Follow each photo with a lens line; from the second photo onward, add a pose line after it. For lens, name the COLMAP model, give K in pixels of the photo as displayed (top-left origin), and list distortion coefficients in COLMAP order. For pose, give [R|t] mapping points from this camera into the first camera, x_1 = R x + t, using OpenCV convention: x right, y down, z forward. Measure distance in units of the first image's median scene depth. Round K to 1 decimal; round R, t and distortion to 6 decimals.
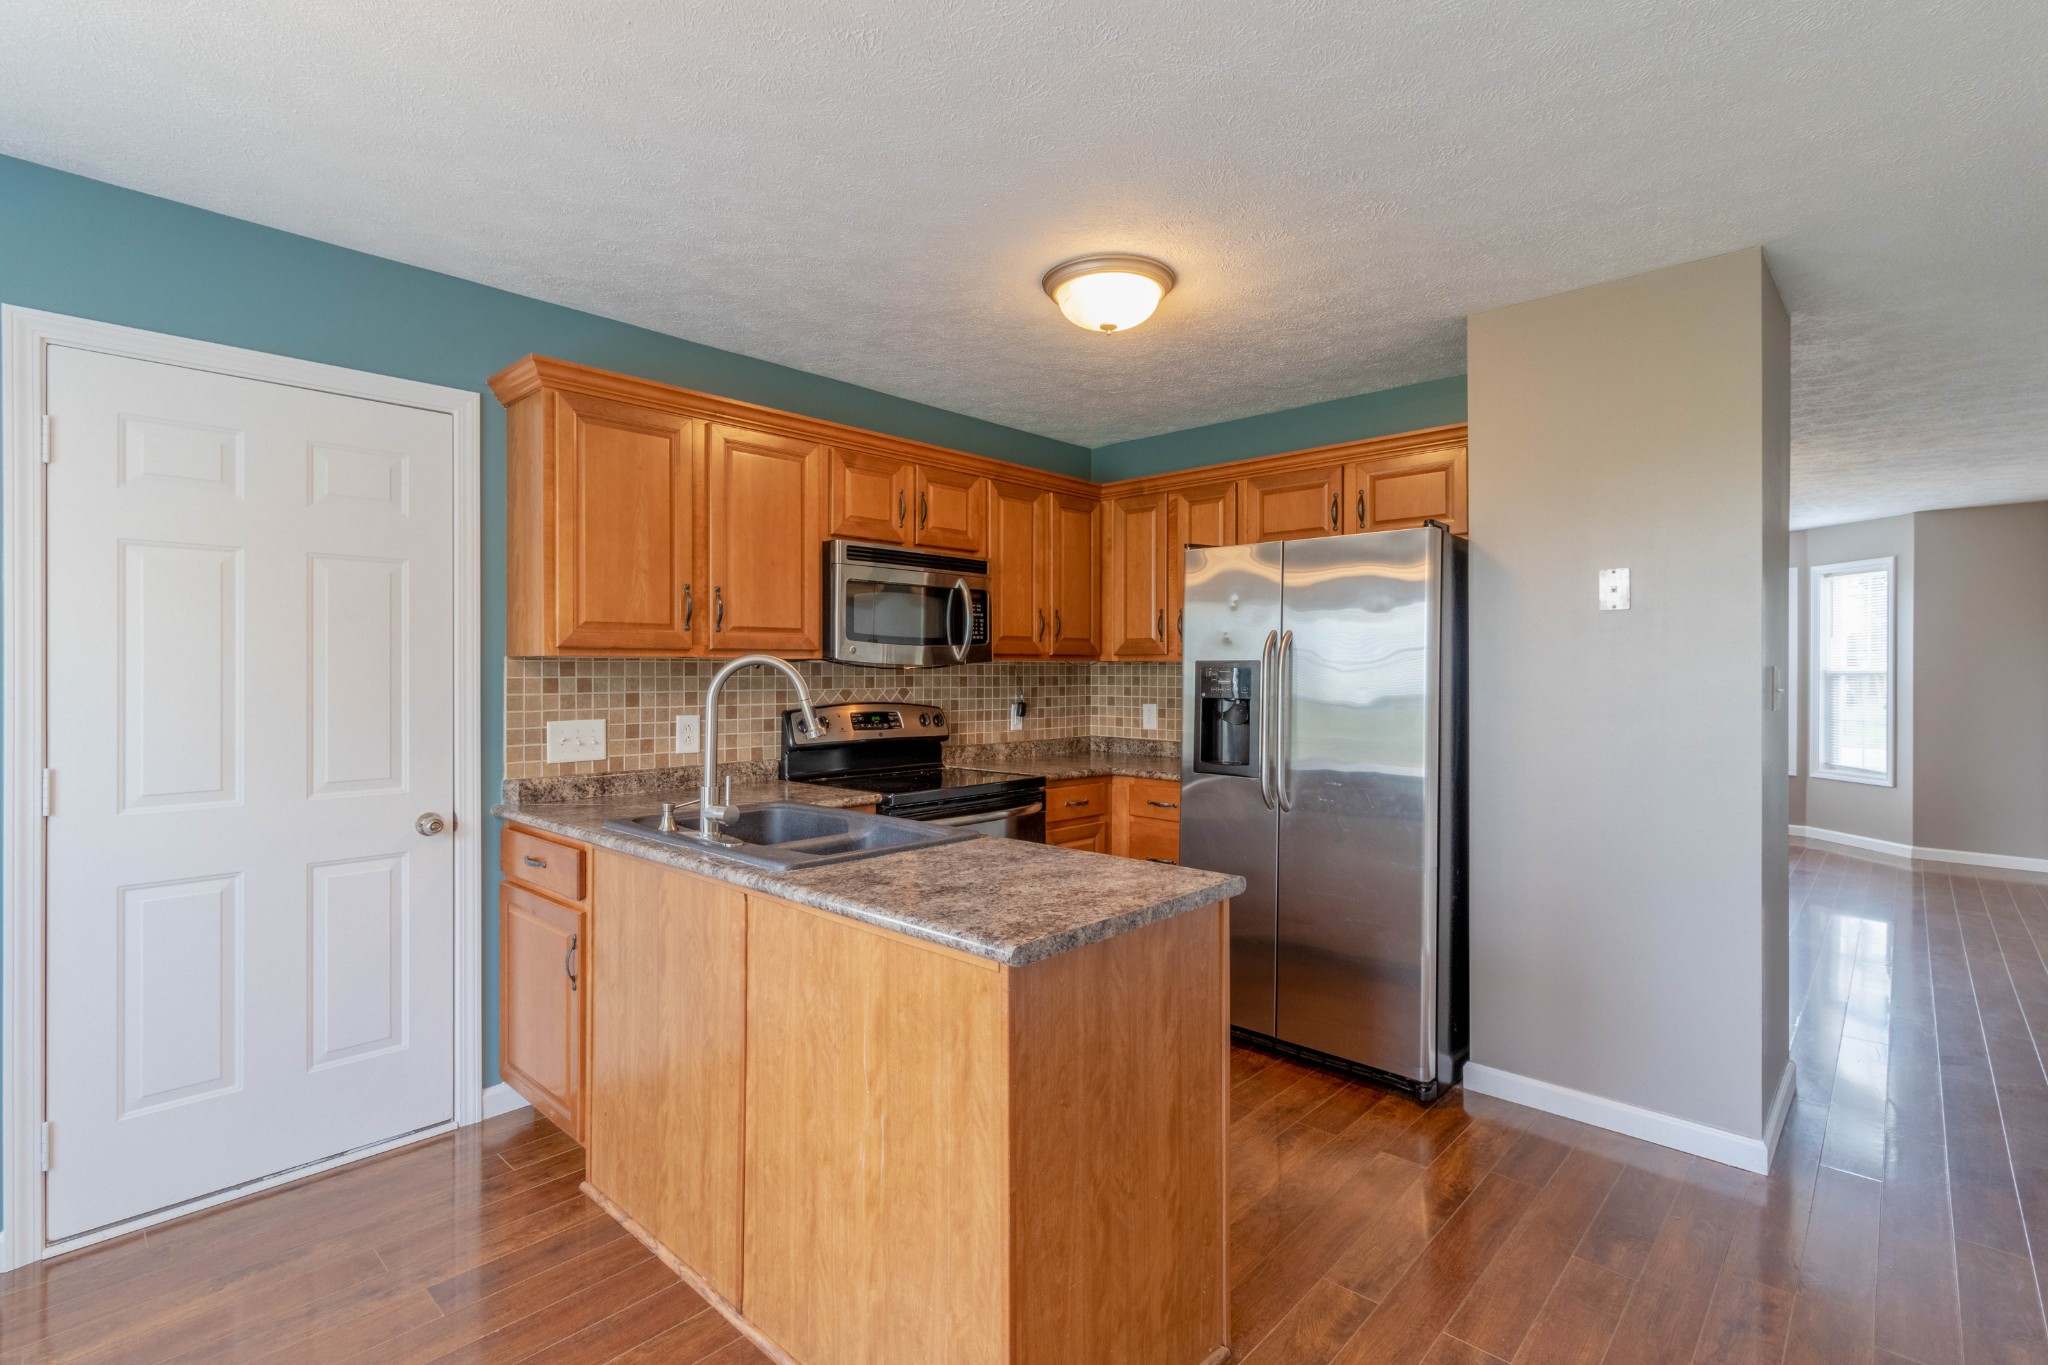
lens RADIAL K [[961.6, 0, 1014.0], [0, 961.6, 671.1], [0, 0, 1]] dist [0.003991, -0.001702]
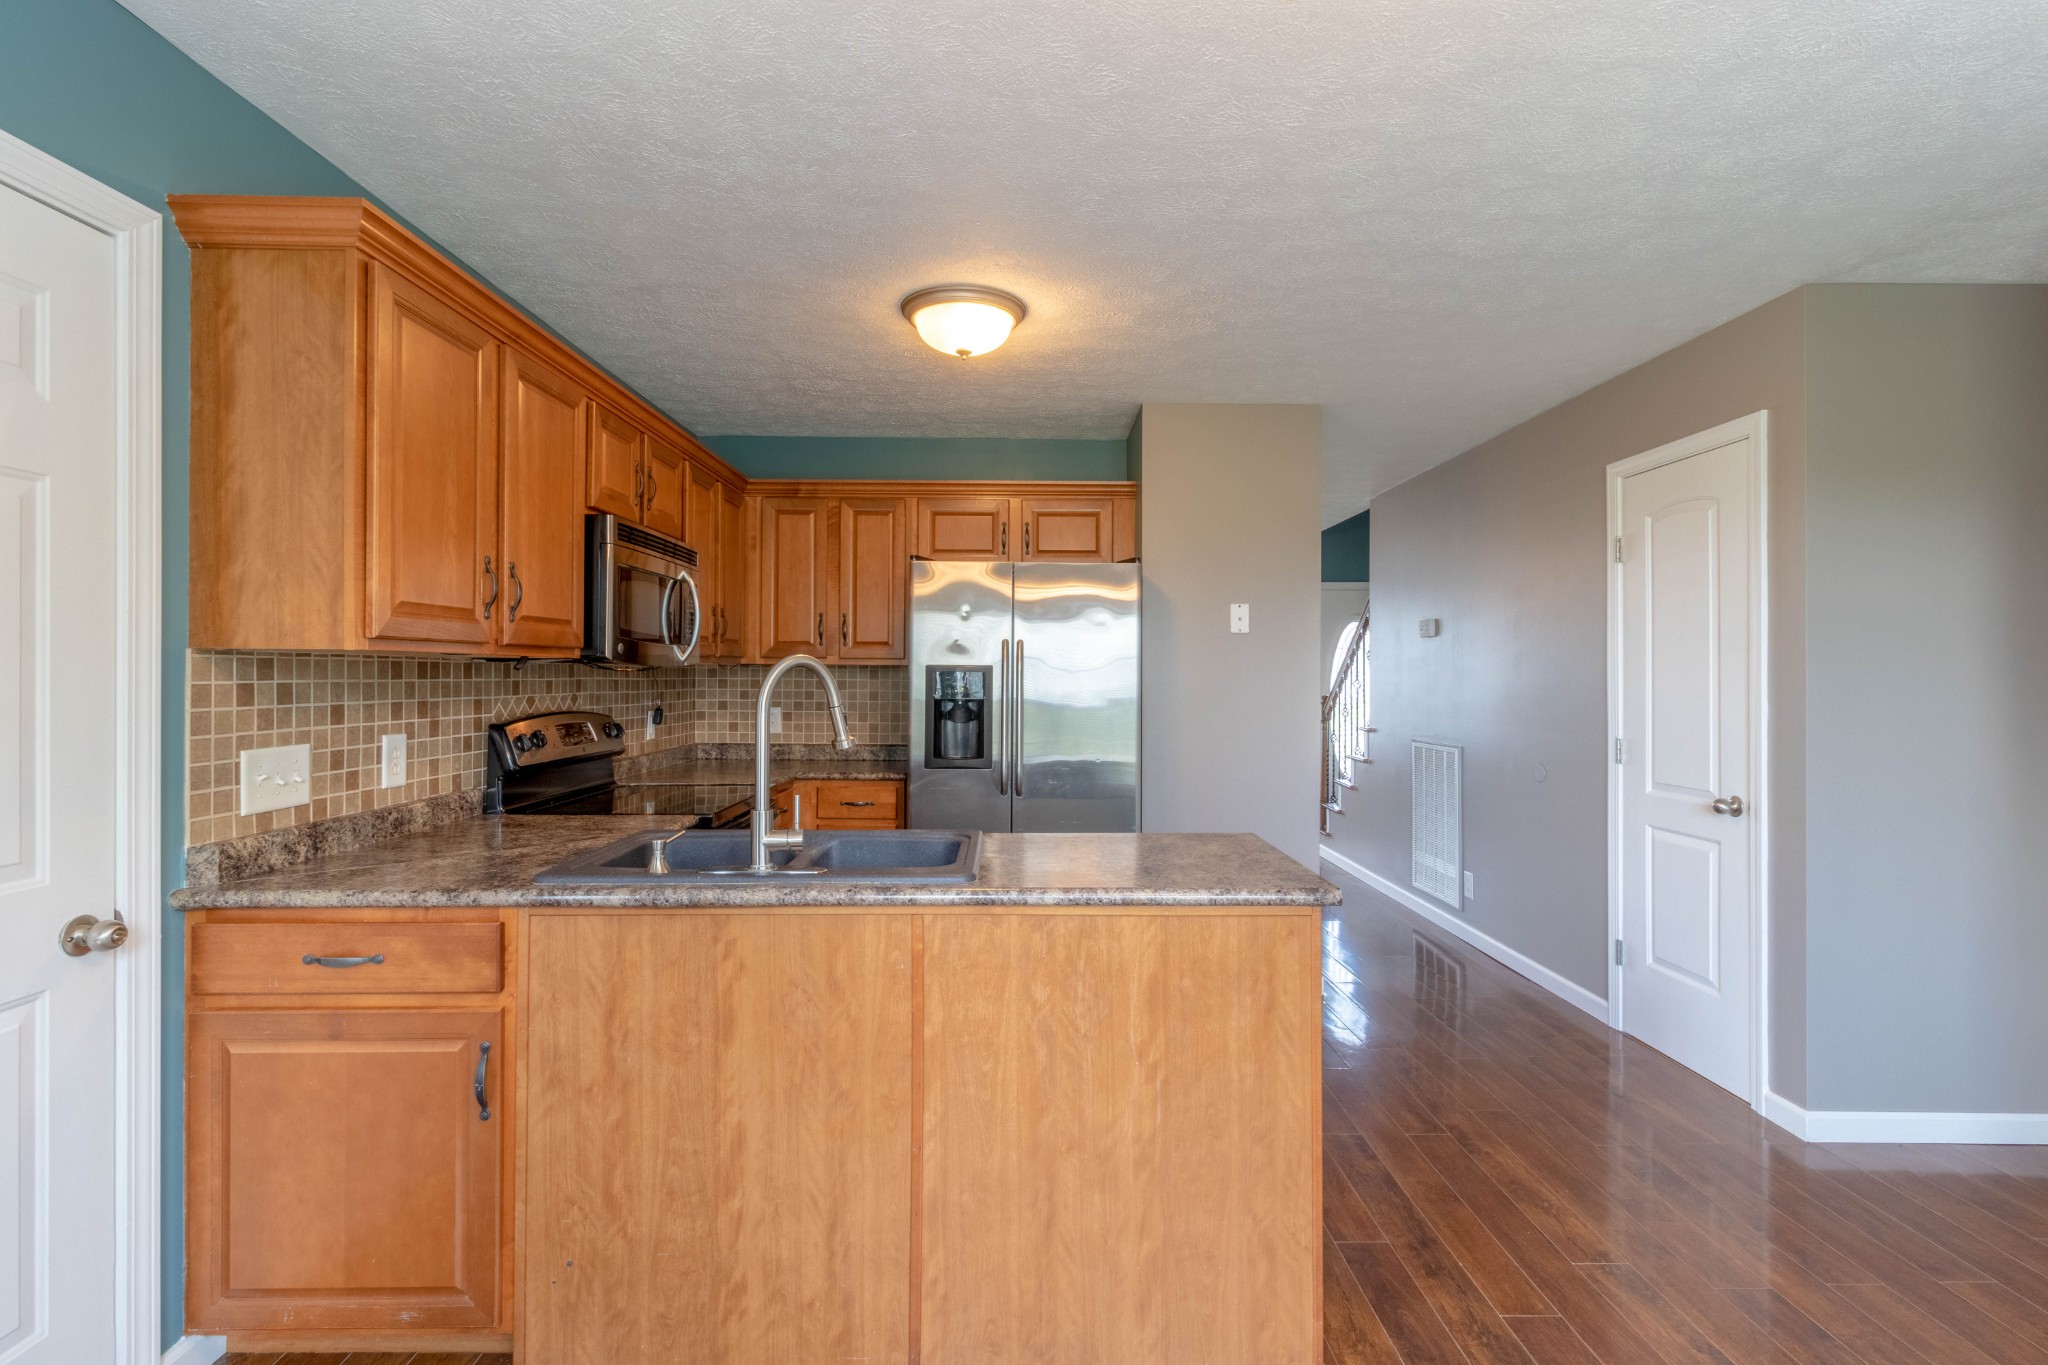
lens RADIAL K [[961.6, 0, 1031.4], [0, 961.6, 674.0], [0, 0, 1]] dist [0.003991, -0.001702]
pose [[0.718026, 0.002060, 0.696014, -0.584422], [-0.002304, 0.999997, -0.000583, 0.000211], [-0.696013, -0.001185, 0.718028, 0.180078]]
